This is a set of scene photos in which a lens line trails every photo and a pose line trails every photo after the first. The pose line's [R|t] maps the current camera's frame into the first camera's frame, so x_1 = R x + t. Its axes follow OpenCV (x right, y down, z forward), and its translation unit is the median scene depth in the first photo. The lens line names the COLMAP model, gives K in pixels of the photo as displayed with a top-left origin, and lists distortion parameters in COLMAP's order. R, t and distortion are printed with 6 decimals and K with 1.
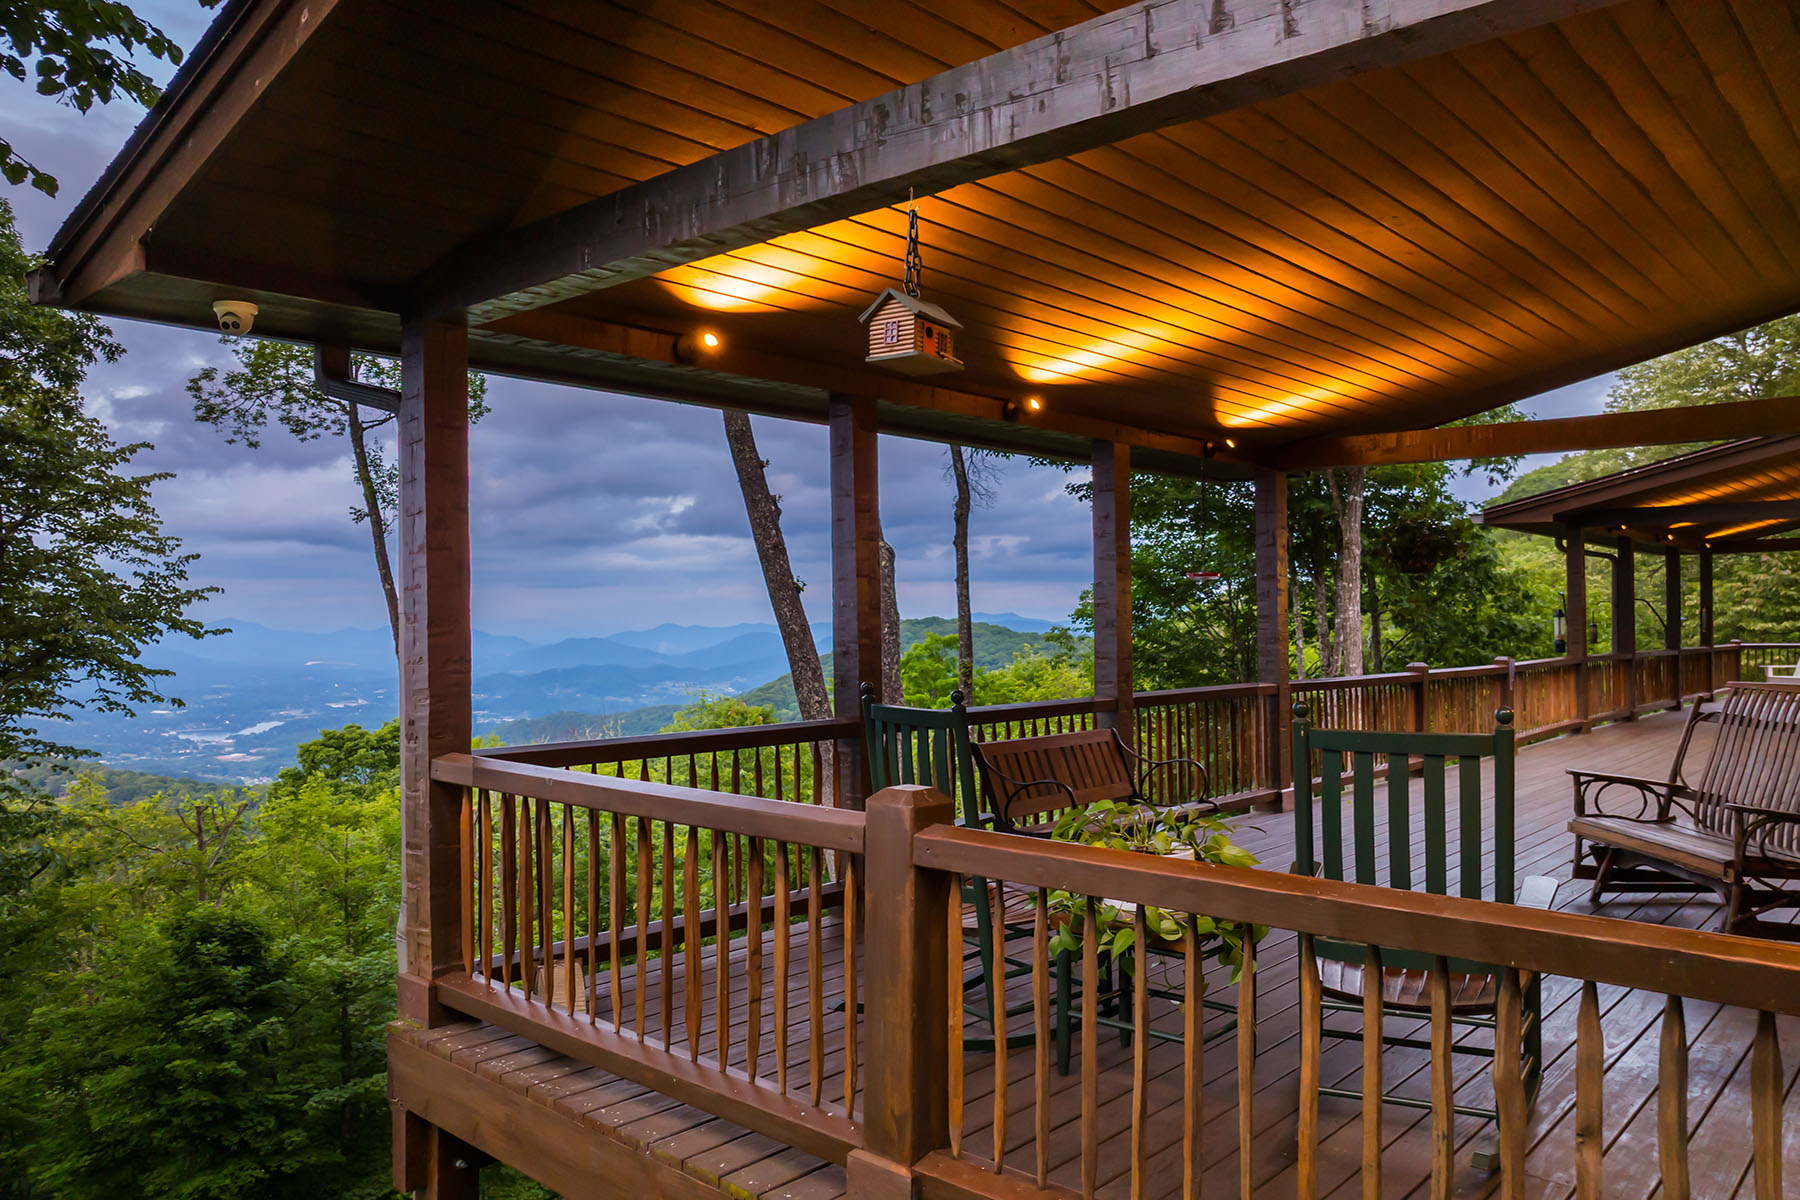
lens RADIAL K [[1313.7, 0, 900.0], [0, 1313.7, 600.0], [0, 0, 1]] dist [0.001528, -0.056503]
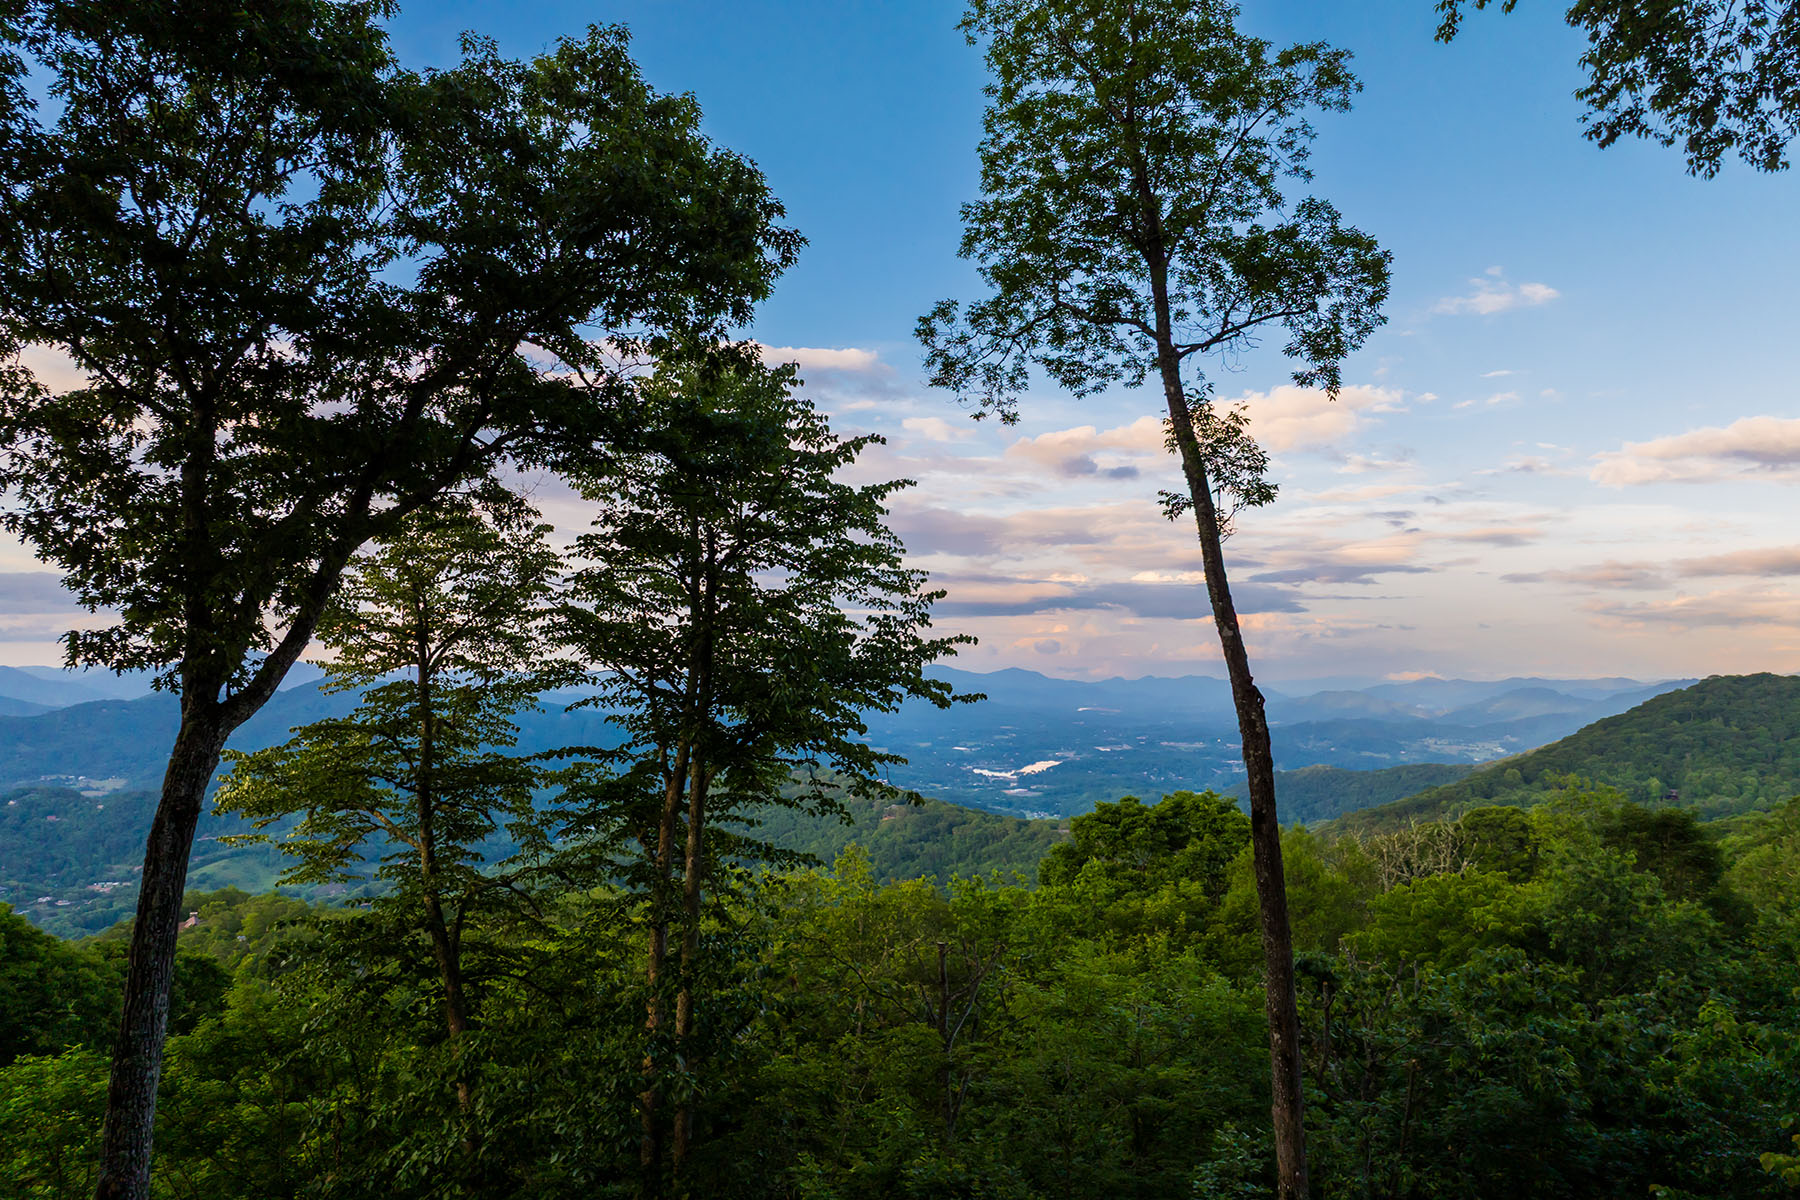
lens RADIAL K [[1313.7, 0, 900.0], [0, 1313.7, 600.0], [0, 0, 1]] dist [0.001528, -0.056503]
pose [[0.847555, -0.017043, -0.530434, -0.173234], [-0.004132, 0.999242, -0.038709, -0.001683], [0.530691, 0.034999, 0.846842, 0.374337]]
